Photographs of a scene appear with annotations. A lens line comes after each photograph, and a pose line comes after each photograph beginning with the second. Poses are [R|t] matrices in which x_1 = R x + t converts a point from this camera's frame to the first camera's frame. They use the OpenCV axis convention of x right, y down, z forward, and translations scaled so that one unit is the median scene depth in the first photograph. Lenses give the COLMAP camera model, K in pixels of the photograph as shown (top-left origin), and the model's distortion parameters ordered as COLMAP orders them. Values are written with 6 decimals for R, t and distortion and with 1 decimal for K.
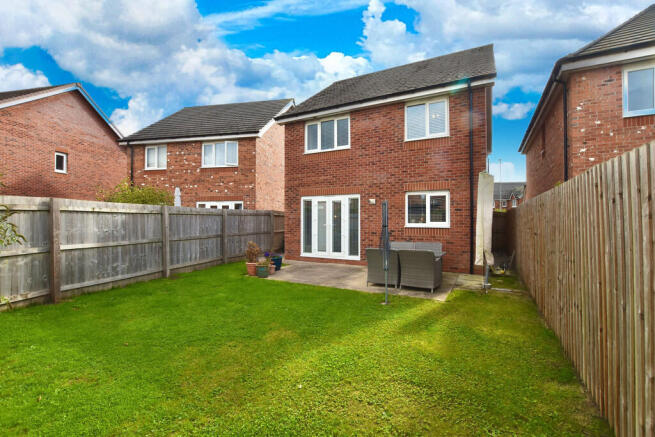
lens RADIAL K [[294.3, 0, 329.2], [0, 294.3, 219.4], [0, 0, 1]] dist [-0.026631, 0.001371]
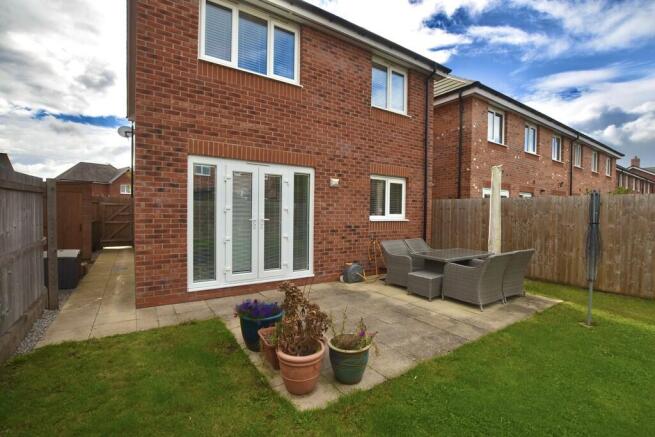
lens RADIAL K [[294.3, 0, 329.2], [0, 294.3, 219.4], [0, 0, 1]] dist [-0.026631, 0.001371]
pose [[0.465647, -0.024365, 0.884635, -0.417838], [-0.021681, 0.999007, 0.038927, -0.004518], [-0.884705, -0.037306, 0.464656, 0.671543]]
